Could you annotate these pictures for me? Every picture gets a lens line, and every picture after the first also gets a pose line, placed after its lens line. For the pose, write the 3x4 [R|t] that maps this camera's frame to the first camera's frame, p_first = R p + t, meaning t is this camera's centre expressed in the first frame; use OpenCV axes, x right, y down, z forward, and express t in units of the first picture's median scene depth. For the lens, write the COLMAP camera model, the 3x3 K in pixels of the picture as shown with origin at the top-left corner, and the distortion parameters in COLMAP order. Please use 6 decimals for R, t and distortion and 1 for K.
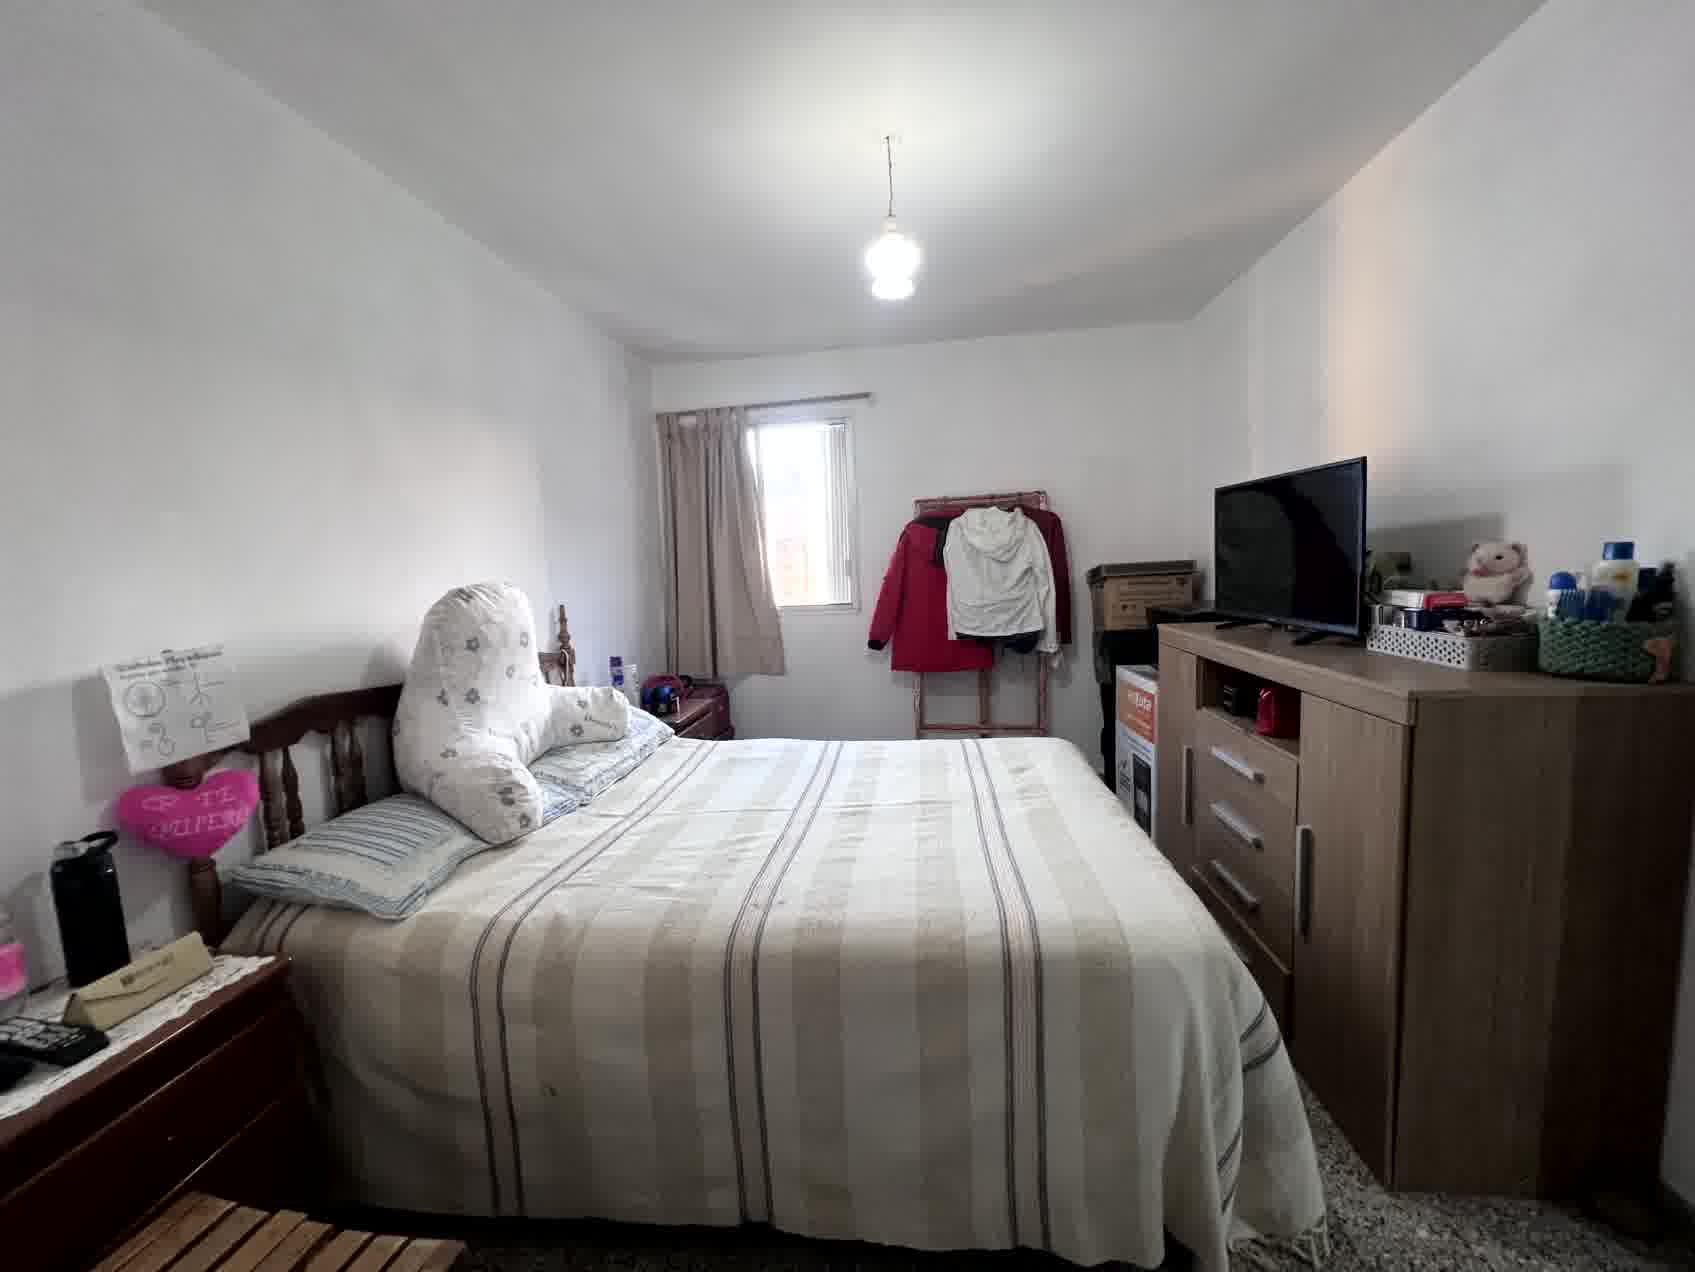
lens RADIAL K [[676.8, 0, 842.2], [0, 676.8, 637.9], [0, 0, 1]] dist [-0.001457, -0.000167]
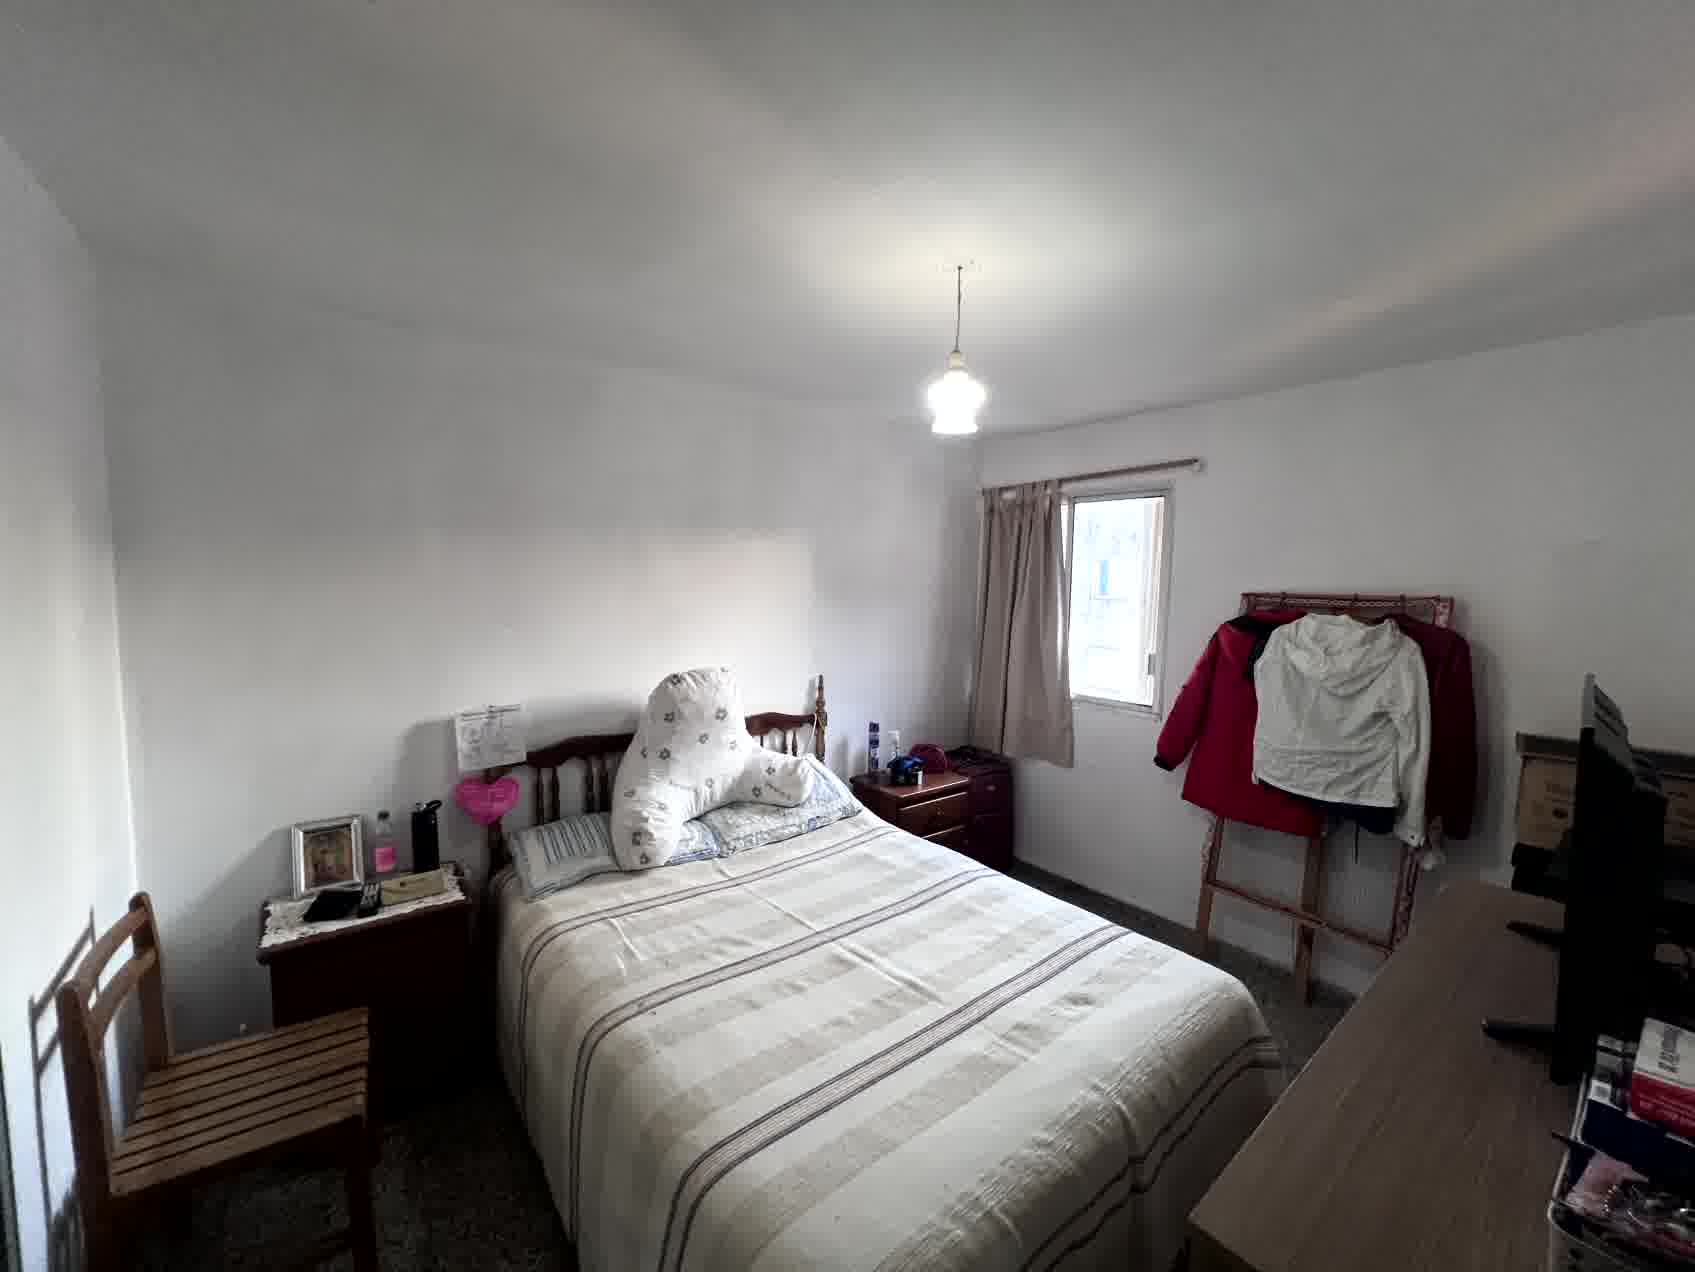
lens RADIAL K [[676.8, 0, 840.7], [0, 676.8, 634.9], [0, 0, 1]] dist [-0.001457, -0.000167]
pose [[0.707510, 0.115360, -0.697224, 0.575516], [-0.122543, 0.991668, 0.039727, -0.227626], [0.695998, 0.057333, 0.715751, 0.220480]]
